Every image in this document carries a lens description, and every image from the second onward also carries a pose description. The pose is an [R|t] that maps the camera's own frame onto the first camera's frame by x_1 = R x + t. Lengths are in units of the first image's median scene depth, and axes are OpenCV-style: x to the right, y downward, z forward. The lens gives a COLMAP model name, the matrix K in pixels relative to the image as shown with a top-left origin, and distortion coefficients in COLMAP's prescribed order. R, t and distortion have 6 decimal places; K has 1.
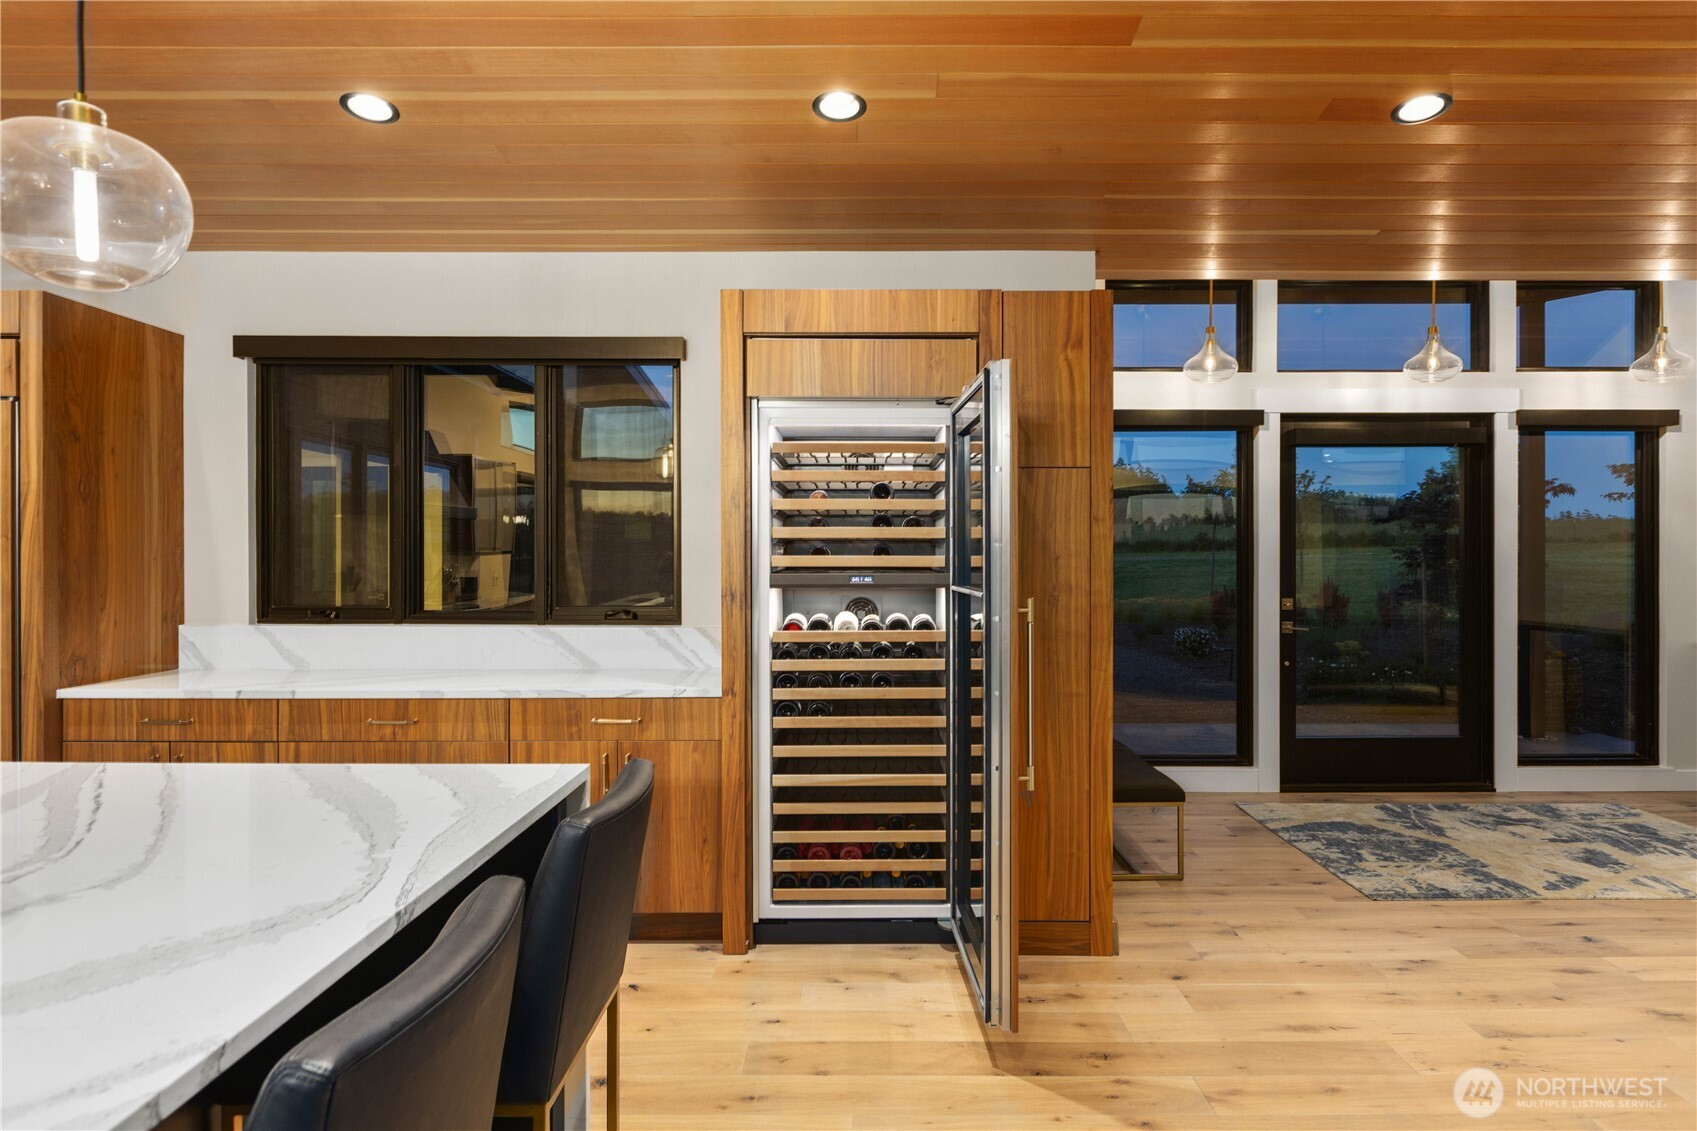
lens RADIAL K [[1020.9, 0, 847.9], [0, 1020.9, 566.2], [0, 0, 1]] dist [-0.004035, -0.003208]
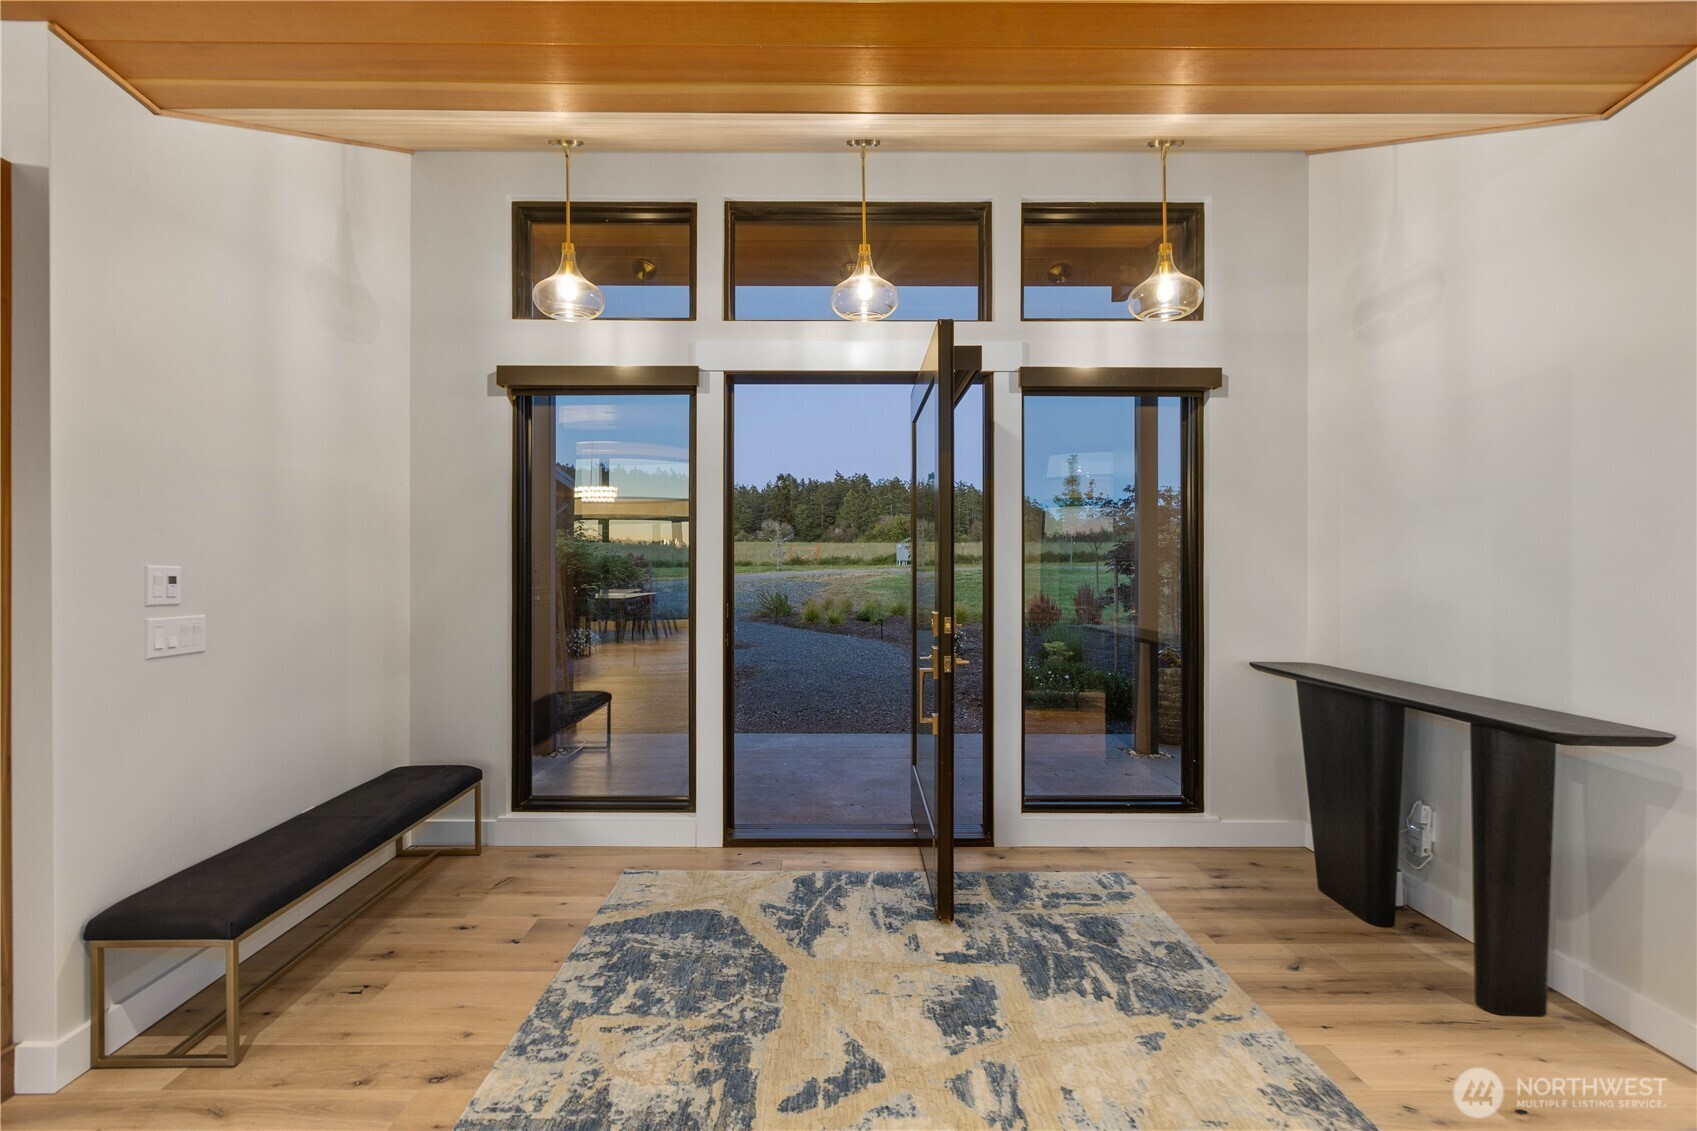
lens RADIAL K [[761.5, 0, 846.0], [0, 761.5, 565.8], [0, 0, 1]] dist [-0.000041, -0.000507]
pose [[0.999981, 0.000639, 0.006081, 0.665205], [-0.000543, 0.999876, -0.015743, 0.015106], [-0.006091, 0.015739, 0.999858, 0.519539]]
